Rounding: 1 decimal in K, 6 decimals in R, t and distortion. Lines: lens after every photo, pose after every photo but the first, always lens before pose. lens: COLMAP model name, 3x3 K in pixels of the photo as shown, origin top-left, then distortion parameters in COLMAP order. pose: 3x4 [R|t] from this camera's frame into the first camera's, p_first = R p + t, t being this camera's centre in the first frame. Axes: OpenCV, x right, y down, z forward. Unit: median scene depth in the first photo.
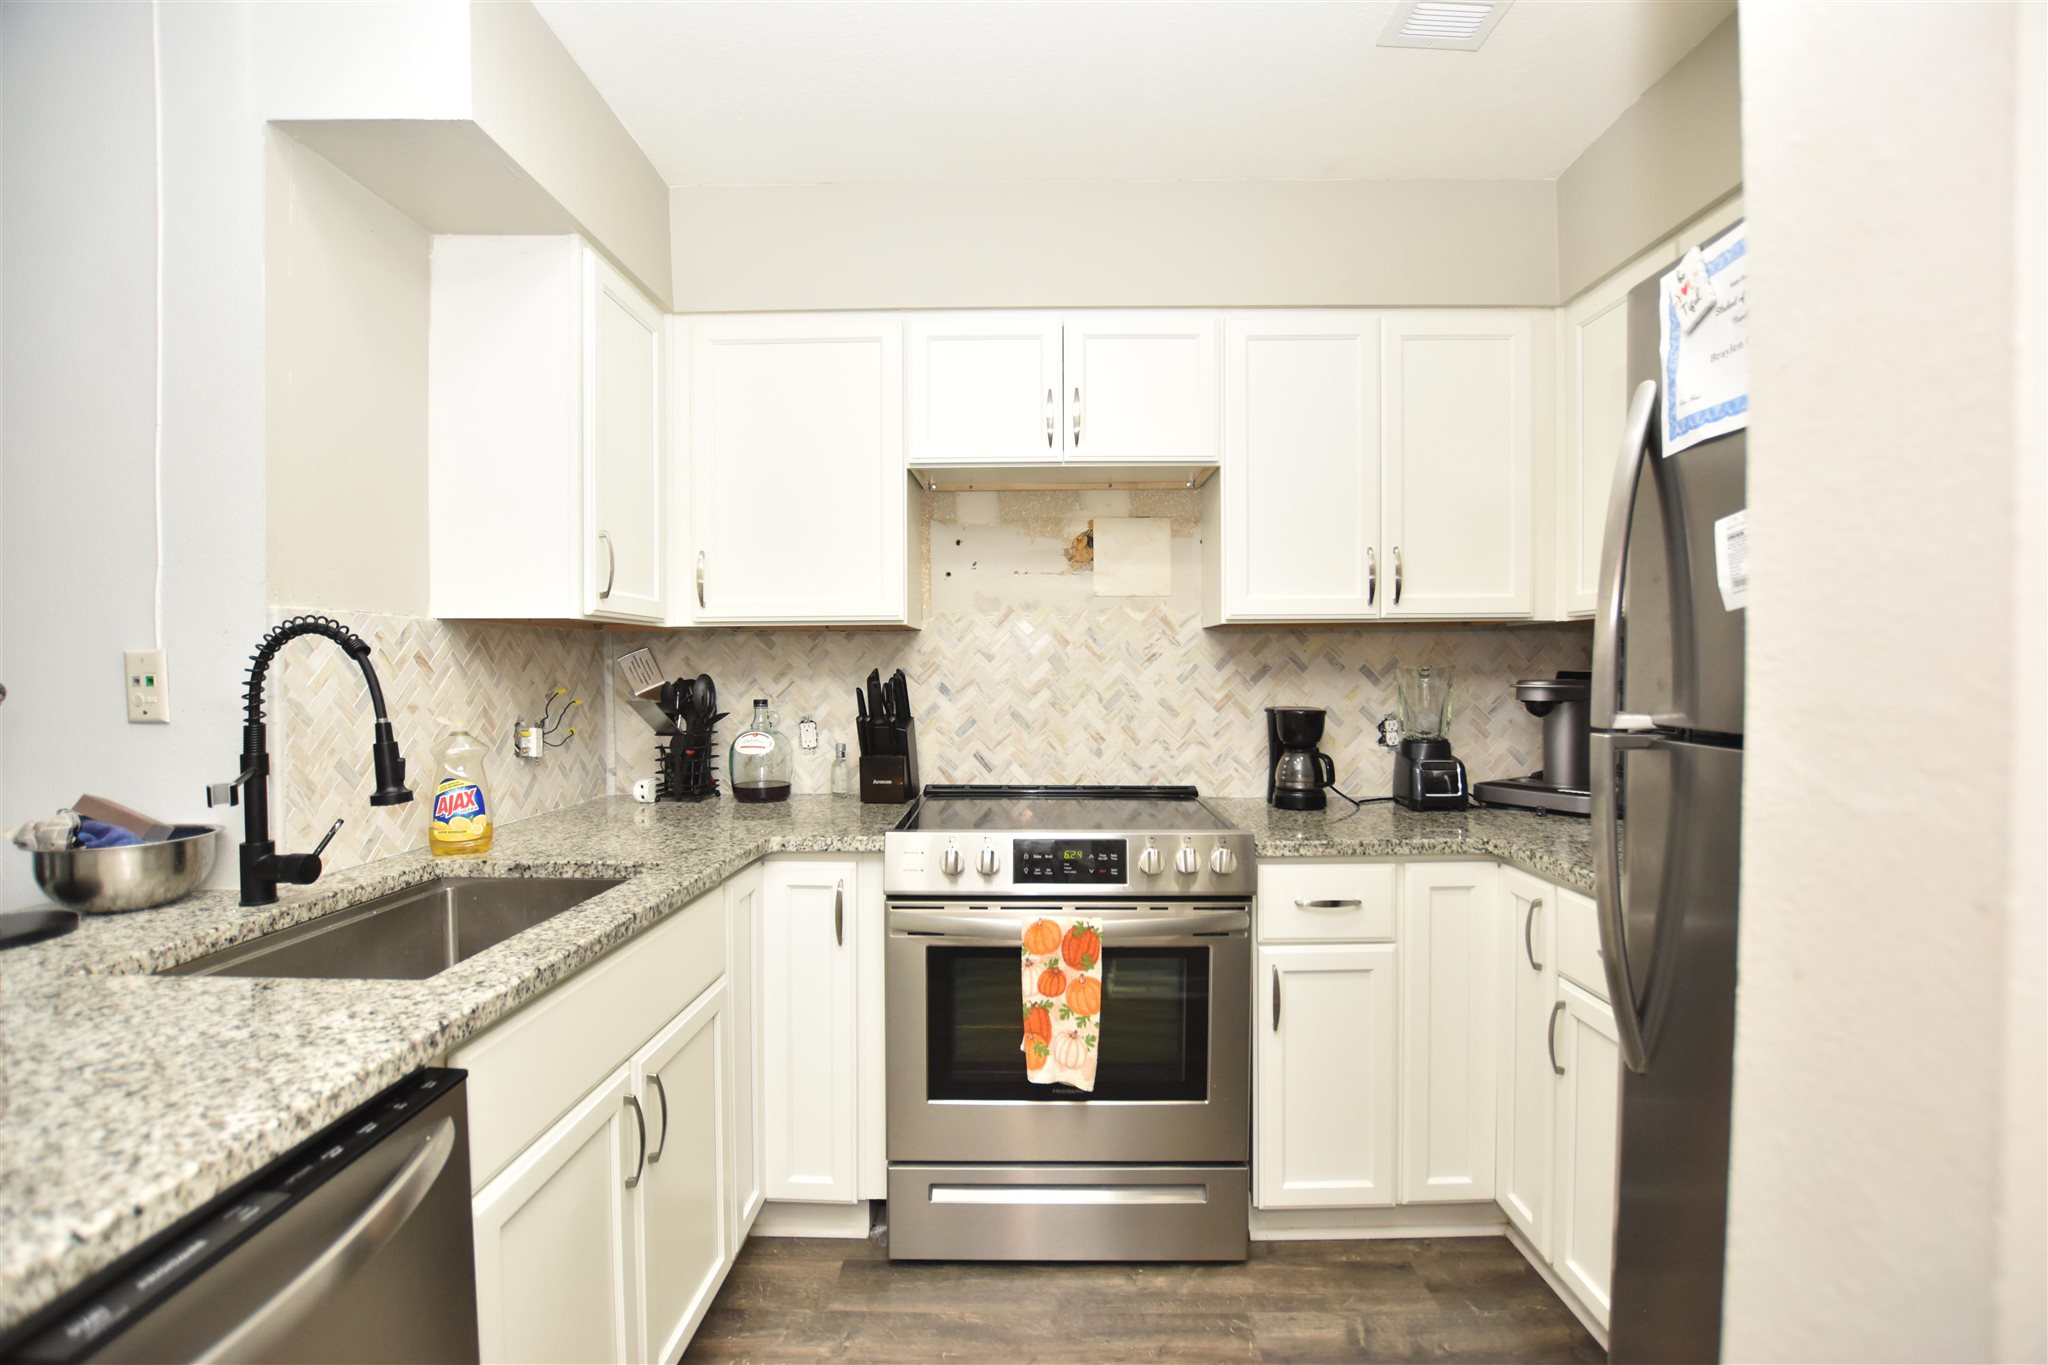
lens RADIAL K [[905.1, 0, 1035.0], [0, 905.1, 686.1], [0, 0, 1]] dist [-0.031419, 0.003249]
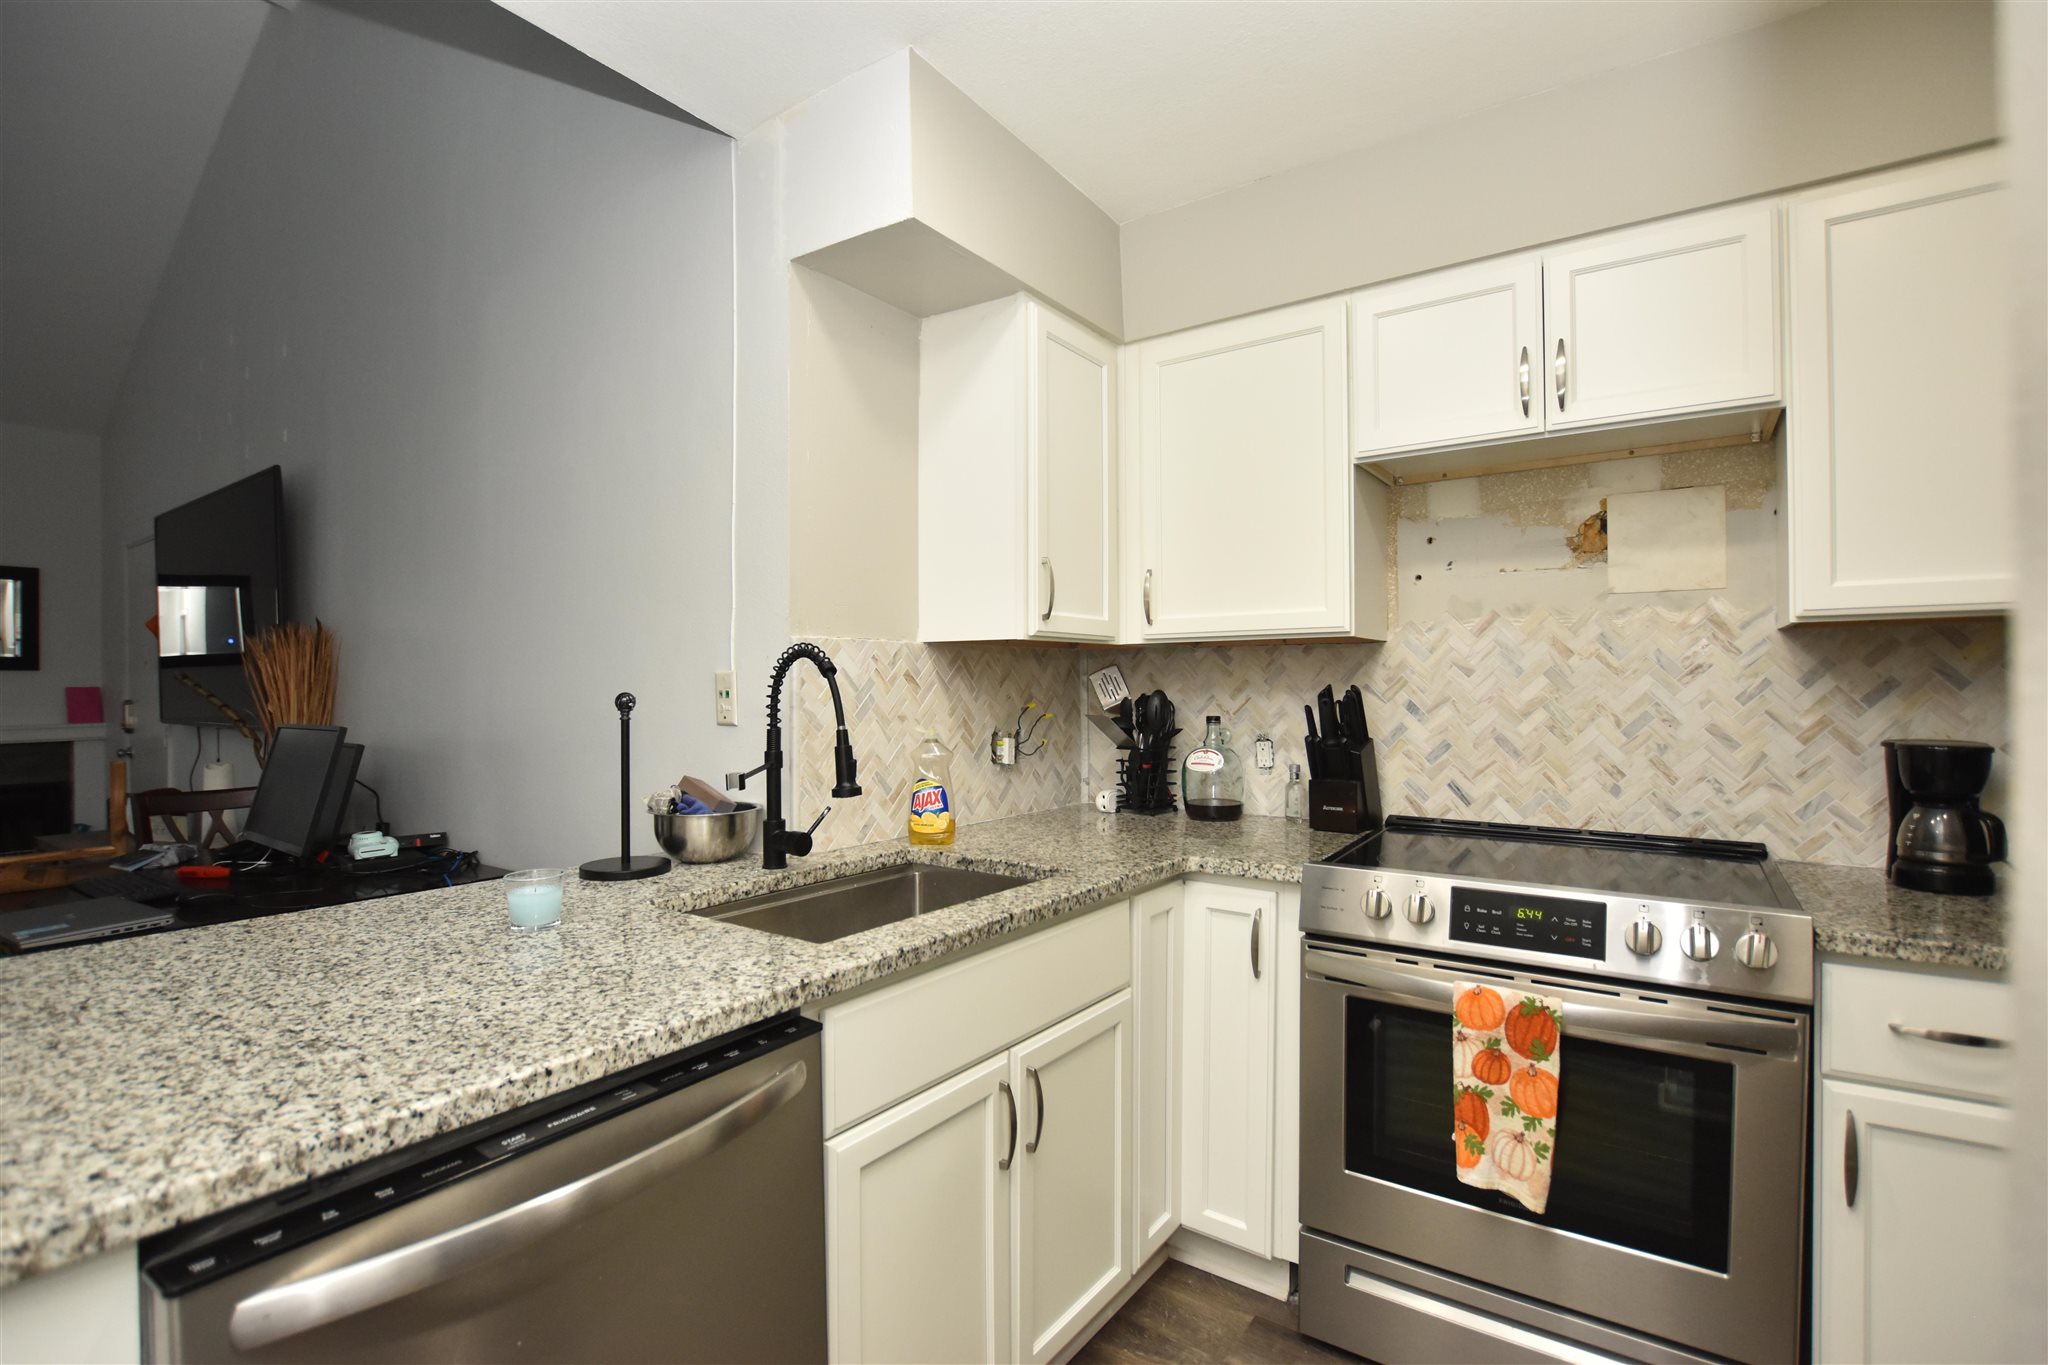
lens RADIAL K [[936.1, 0, 1037.8], [0, 936.1, 686.1], [0, 0, 1]] dist [-0.033069, 0.005003]
pose [[0.827923, 0.000637, -0.560841, 0.141561], [-0.010215, 0.999851, -0.013944, -0.002199], [0.560749, 0.017274, 0.827806, 0.061767]]
